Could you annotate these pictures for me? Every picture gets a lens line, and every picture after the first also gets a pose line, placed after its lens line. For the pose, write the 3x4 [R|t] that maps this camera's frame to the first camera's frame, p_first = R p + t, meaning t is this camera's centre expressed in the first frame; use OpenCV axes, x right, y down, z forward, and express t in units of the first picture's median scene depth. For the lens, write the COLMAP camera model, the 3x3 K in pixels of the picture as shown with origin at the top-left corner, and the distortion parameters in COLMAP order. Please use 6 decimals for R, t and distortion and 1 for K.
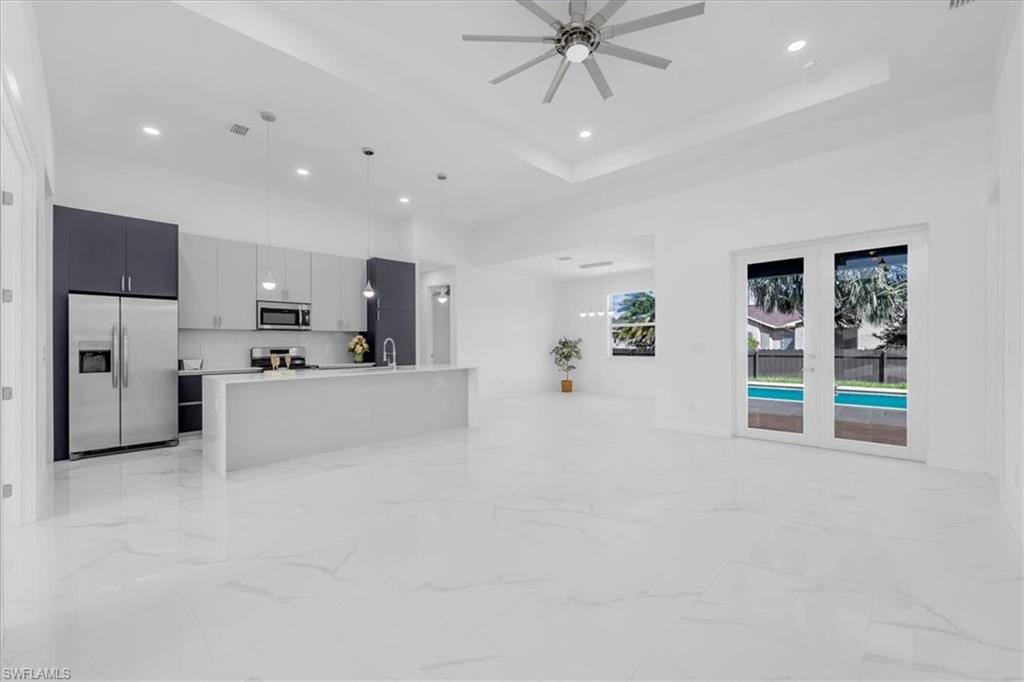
lens RADIAL K [[415.3, 0, 514.2], [0, 415.3, 342.7], [0, 0, 1]] dist [-0.000002, -0.001985]
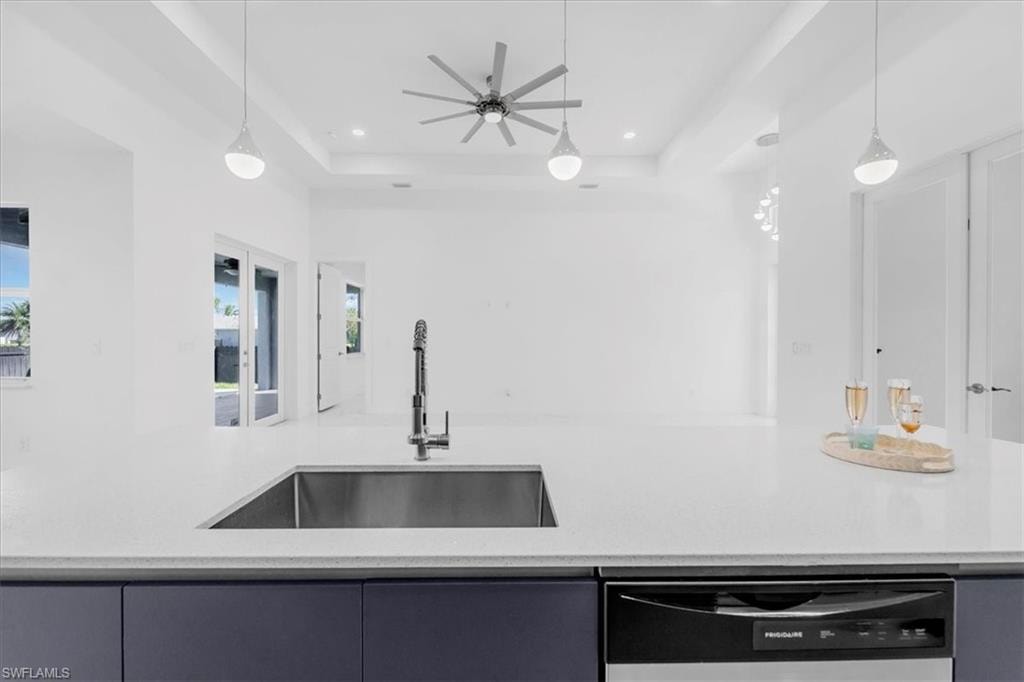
lens RADIAL K [[415.3, 0, 503.1], [0, 415.3, 339.9], [0, 0, 1]] dist [-0.000002, -0.001985]
pose [[-0.699188, 0.002078, 0.714935, -0.357844], [0.004103, 0.999991, 0.001105, -0.001342], [-0.714926, 0.003706, -0.699190, 0.854545]]
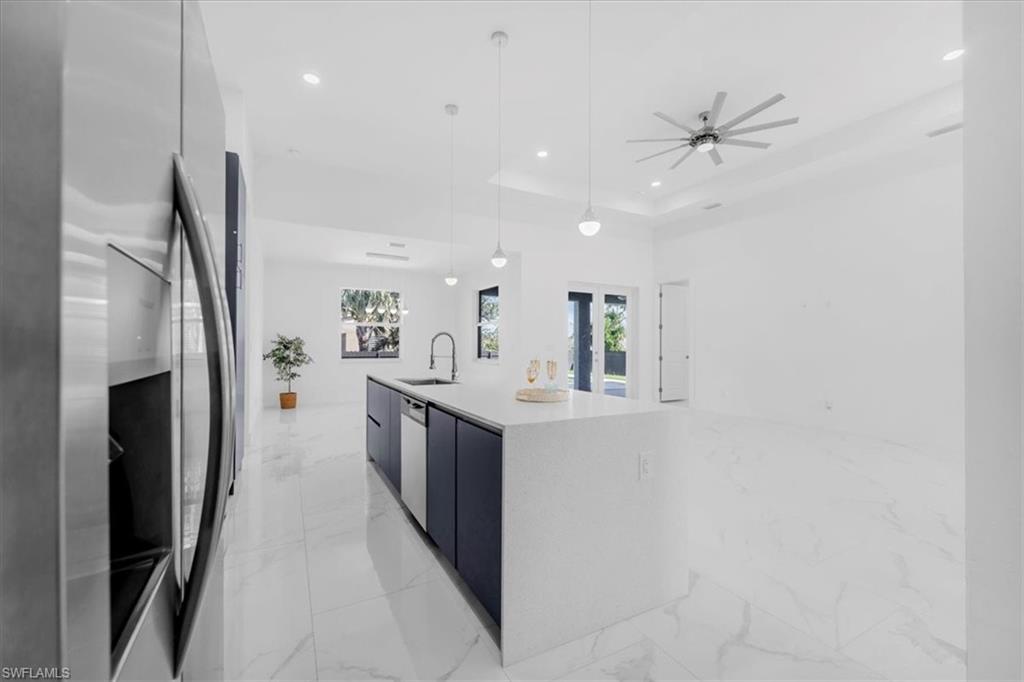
lens RADIAL K [[415.3, 0, 509.3], [0, 415.3, 344.0], [0, 0, 1]] dist [-0.000002, -0.001985]
pose [[0.304460, 0.011378, 0.952457, -0.658253], [-0.006400, 0.999931, -0.009899, 0.009418], [-0.952504, -0.003082, 0.304512, 0.549269]]
